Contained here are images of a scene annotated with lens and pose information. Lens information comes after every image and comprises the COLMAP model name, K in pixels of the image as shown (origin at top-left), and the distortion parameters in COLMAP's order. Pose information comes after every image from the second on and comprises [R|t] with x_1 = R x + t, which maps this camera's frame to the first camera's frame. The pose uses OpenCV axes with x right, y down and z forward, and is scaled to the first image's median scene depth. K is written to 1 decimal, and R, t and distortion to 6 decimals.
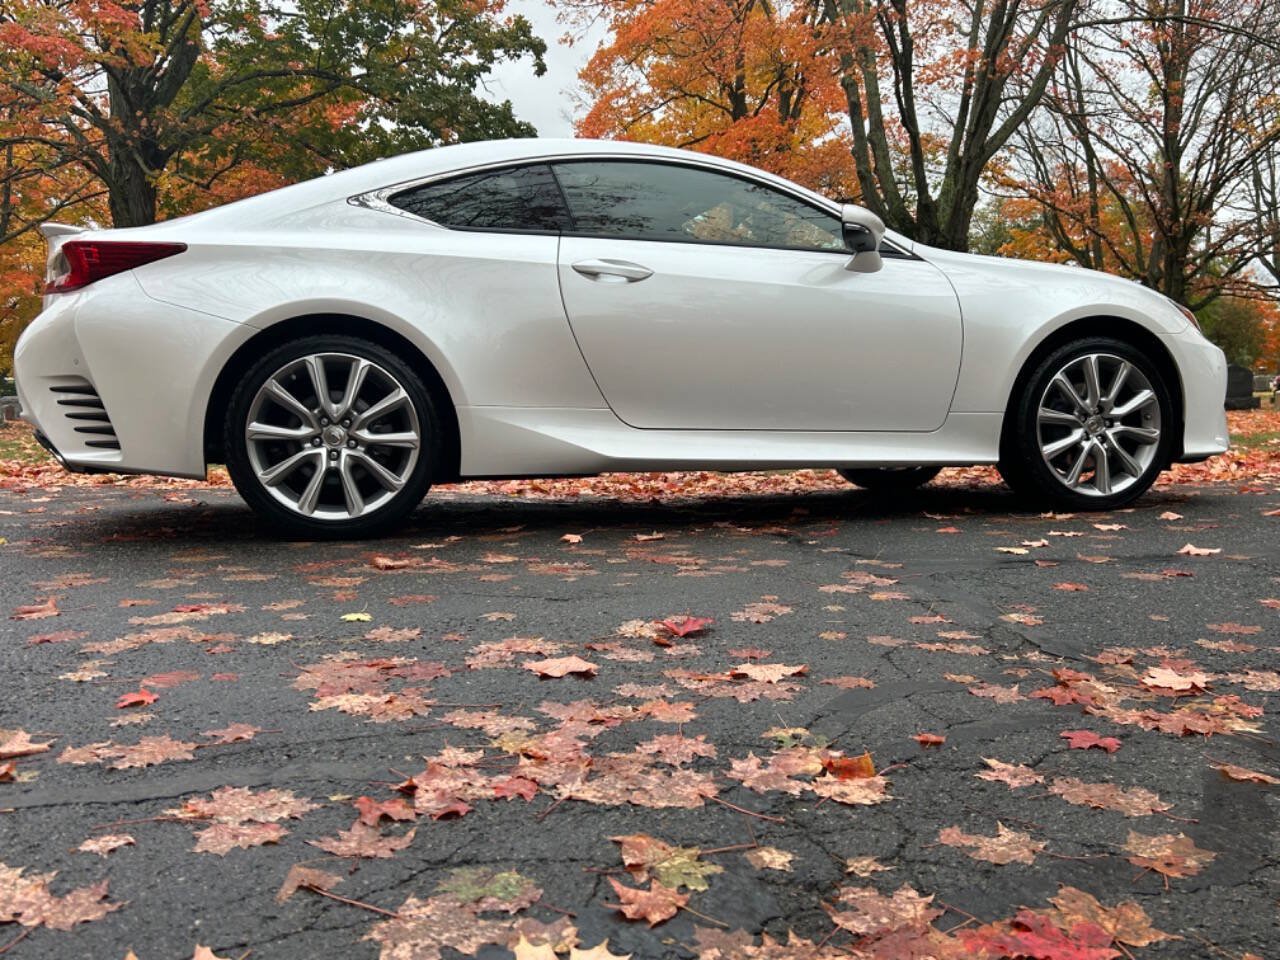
lens RADIAL K [[1084.7, 0, 655.2], [0, 1084.7, 477.3], [0, 0, 1]] dist [0.059318, -0.067212]
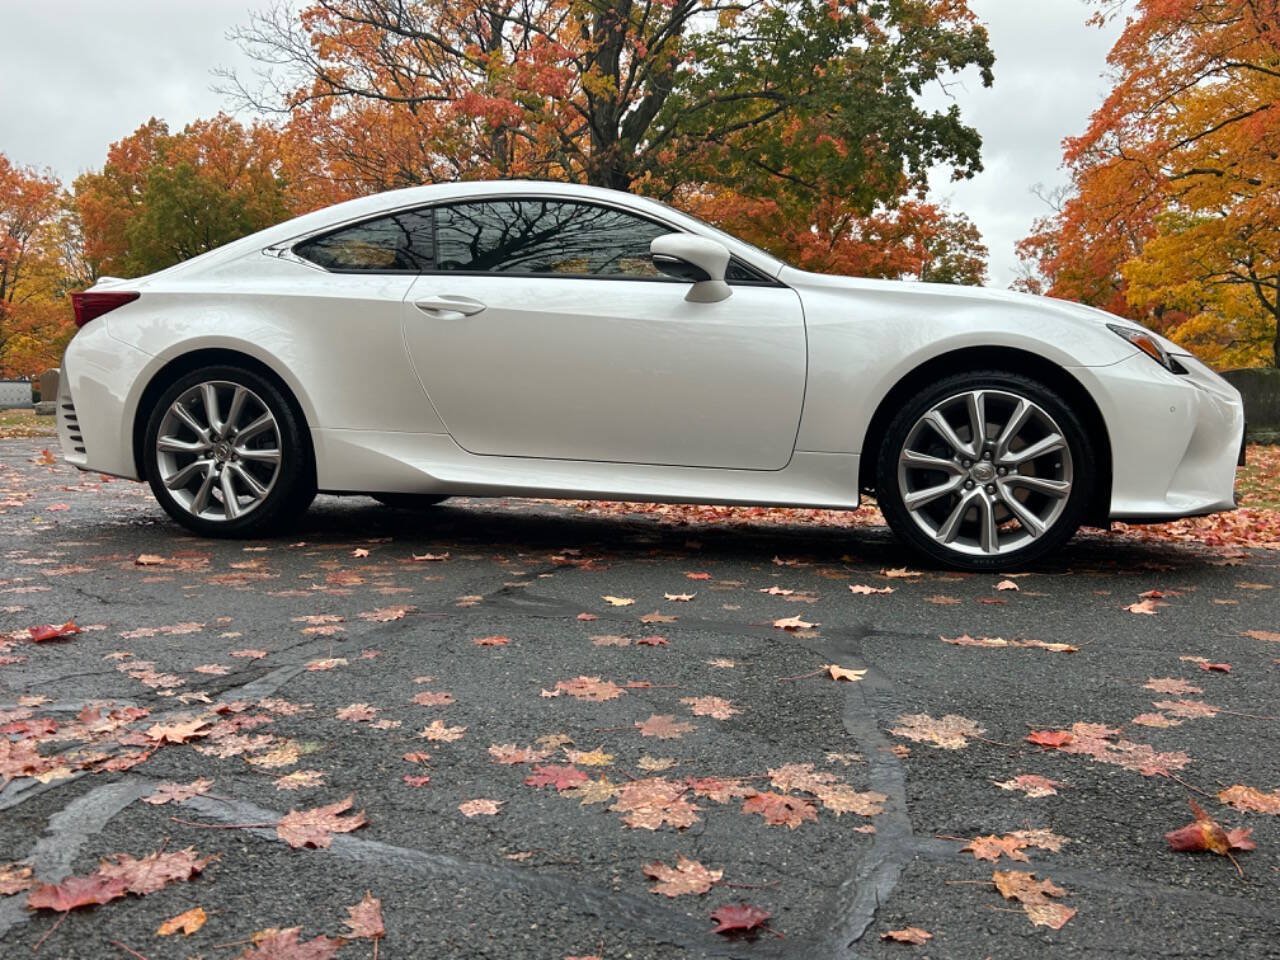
lens RADIAL K [[1084.7, 0, 655.2], [0, 1084.7, 477.3], [0, 0, 1]] dist [0.059318, -0.067212]
pose [[0.893329, 0.053305, -0.446231, 0.623216], [-0.053738, 0.998487, 0.011695, -0.044815], [0.446179, 0.013532, 0.894841, 0.129431]]
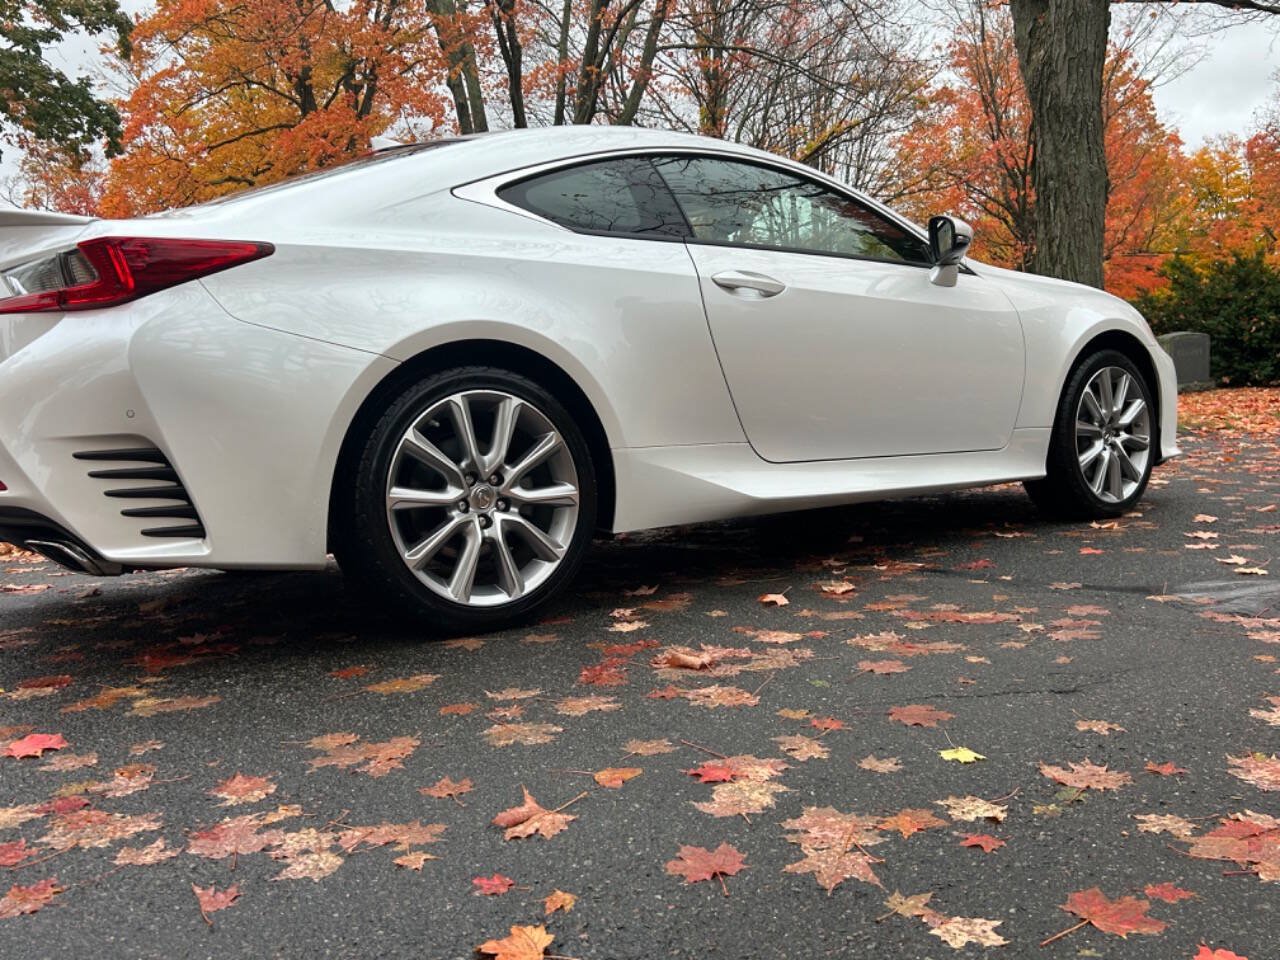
lens RADIAL K [[1084.7, 0, 655.2], [0, 1084.7, 477.3], [0, 0, 1]] dist [0.059318, -0.067212]
pose [[0.924158, -0.058237, 0.377546, -0.439929], [0.057640, 0.998254, 0.012891, -0.051062], [-0.377637, 0.009849, 0.925901, 0.222917]]
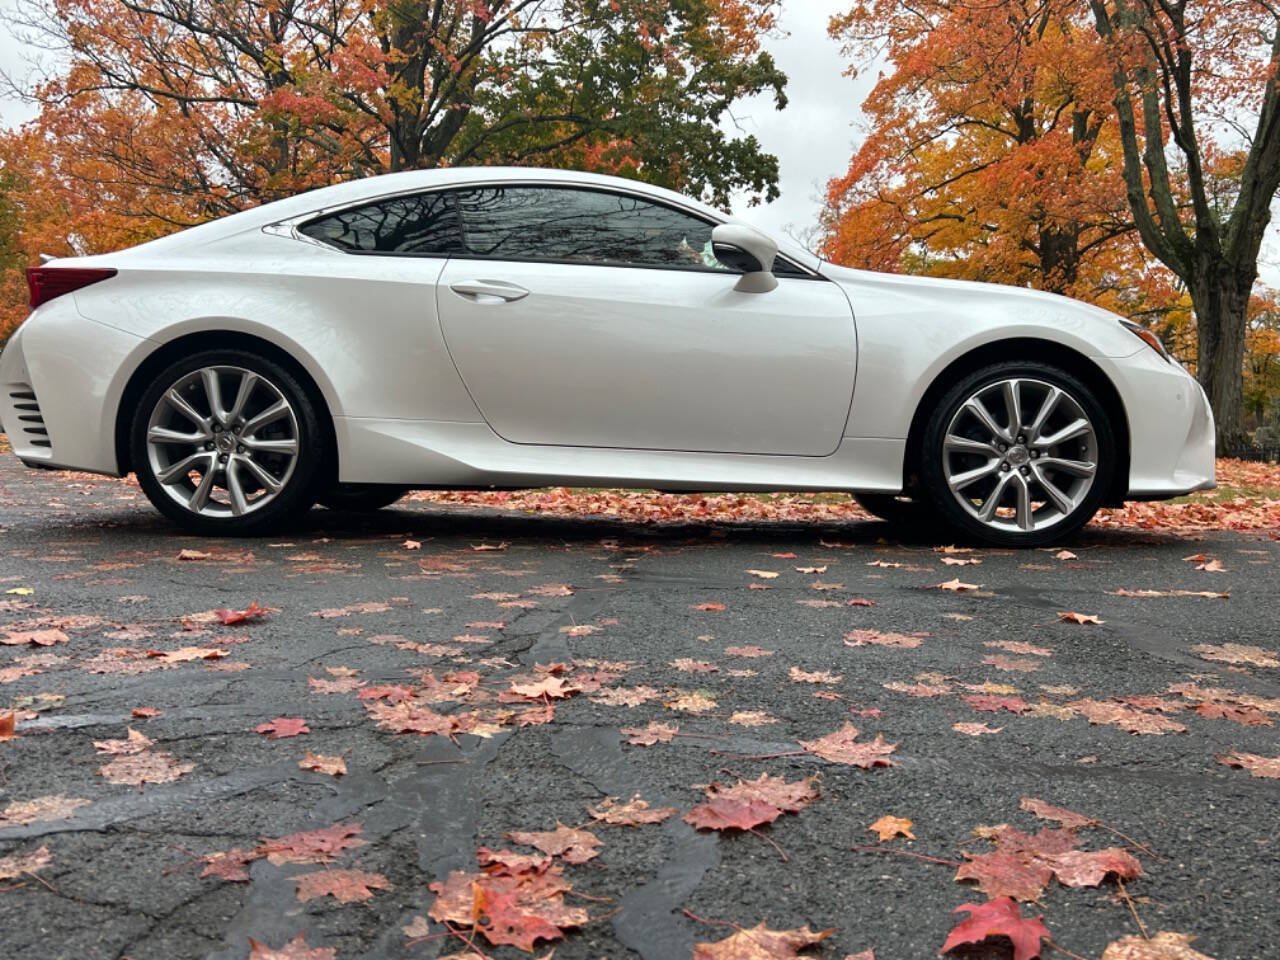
lens RADIAL K [[1084.7, 0, 655.2], [0, 1084.7, 477.3], [0, 0, 1]] dist [0.059318, -0.067212]
pose [[0.969559, 0.034360, -0.242433, 0.369770], [-0.041171, 0.998885, -0.023081, 0.005613], [0.241370, 0.032360, 0.969893, 0.031794]]
